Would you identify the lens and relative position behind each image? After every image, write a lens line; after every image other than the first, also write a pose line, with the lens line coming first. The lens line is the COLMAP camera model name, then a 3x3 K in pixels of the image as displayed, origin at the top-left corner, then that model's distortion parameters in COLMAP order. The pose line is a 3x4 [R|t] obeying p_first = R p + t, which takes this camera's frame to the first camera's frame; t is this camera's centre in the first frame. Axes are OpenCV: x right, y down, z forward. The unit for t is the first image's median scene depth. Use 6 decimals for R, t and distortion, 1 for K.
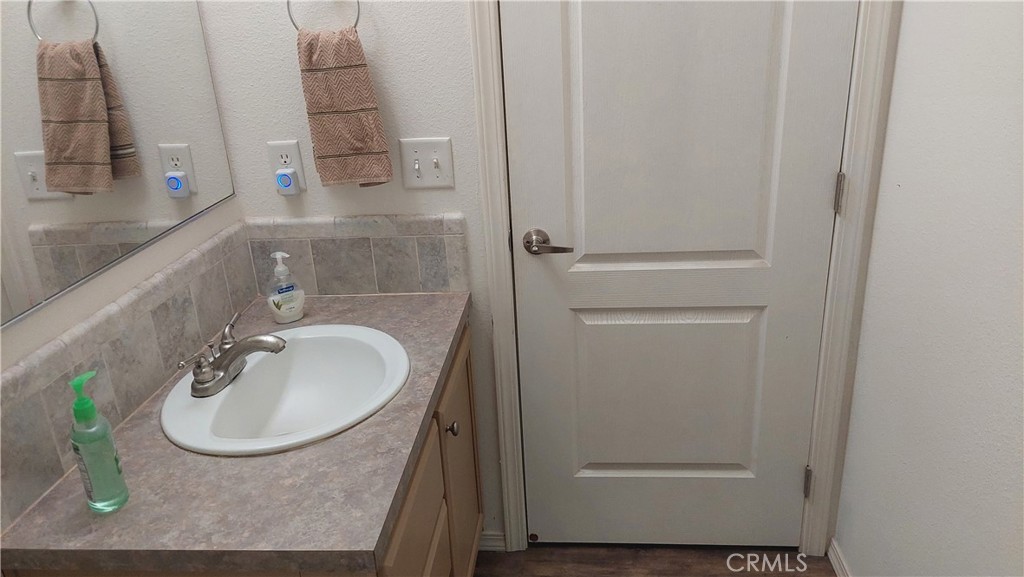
lens RADIAL K [[724.9, 0, 503.2], [0, 724.9, 294.1], [0, 0, 1]] dist [0.064188, -0.078055]
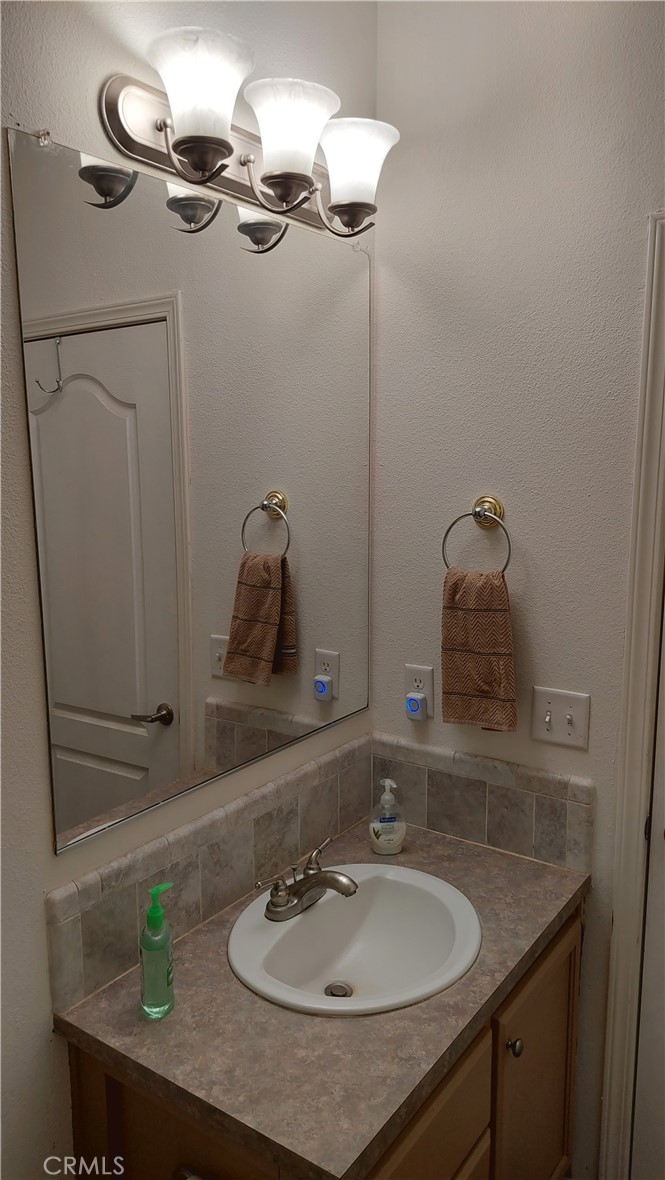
lens RADIAL K [[835.4, 0, 331.5], [0, 835.4, 579.3], [0, 0, 1]] dist [0.064188, -0.078055]
pose [[0.858940, 0.118600, -0.498153, 0.162691], [-0.217447, 0.965222, -0.145133, -0.142269], [0.463615, 0.232983, 0.854857, -0.067417]]
